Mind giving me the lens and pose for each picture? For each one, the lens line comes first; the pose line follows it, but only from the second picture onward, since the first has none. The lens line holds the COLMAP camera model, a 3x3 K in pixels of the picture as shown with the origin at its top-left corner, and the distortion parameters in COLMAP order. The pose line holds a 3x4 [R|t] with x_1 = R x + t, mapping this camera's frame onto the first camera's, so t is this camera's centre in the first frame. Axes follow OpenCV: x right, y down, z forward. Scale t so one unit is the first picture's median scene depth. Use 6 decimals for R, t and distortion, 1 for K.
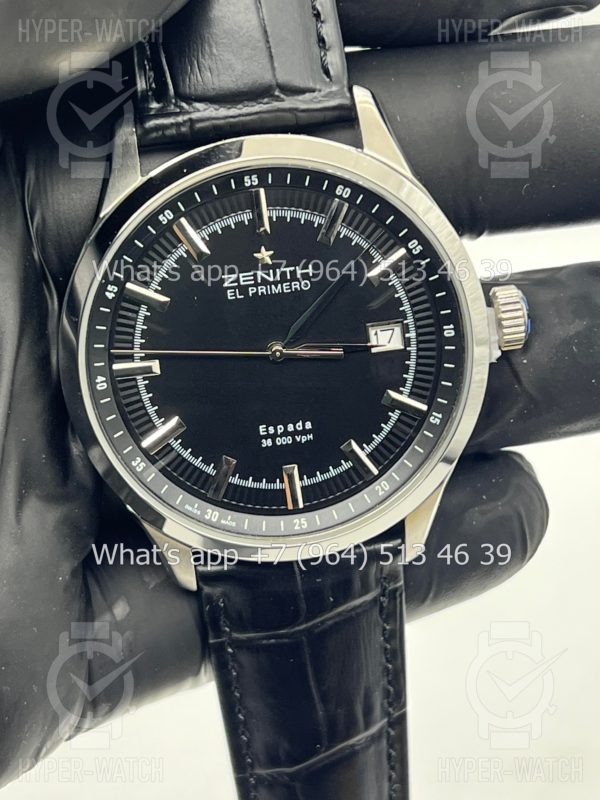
lens RADIAL K [[1786.2, 0, 300.1], [0, 1786.2, 406.2], [0, 0, 1]] dist [0.182211, 0.000000]
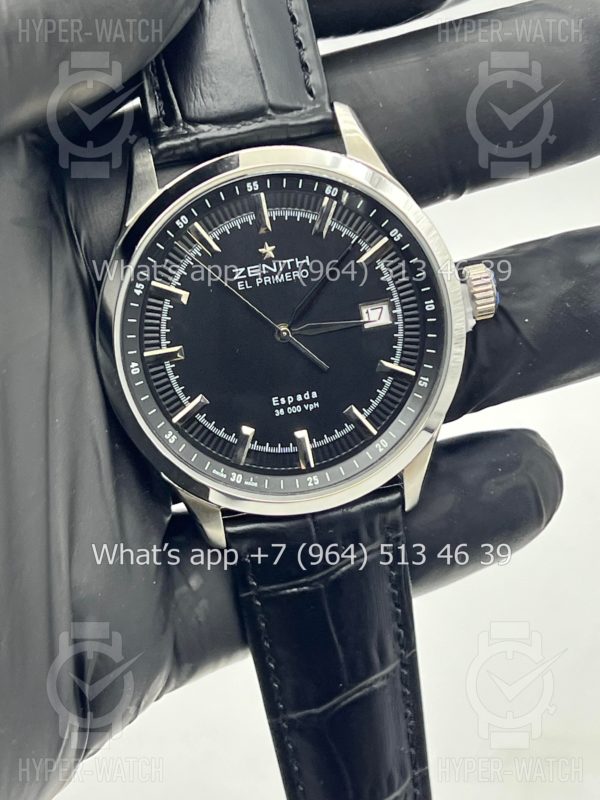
lens RADIAL K [[1786.2, 0, 295.3], [0, 1786.2, 396.7], [0, 0, 1]] dist [0.182211, 0.000000]
pose [[0.997814, -0.065499, 0.008766, -0.018236], [0.065894, 0.996189, -0.057142, 0.078089], [-0.004990, 0.057594, 0.998328, -0.158335]]
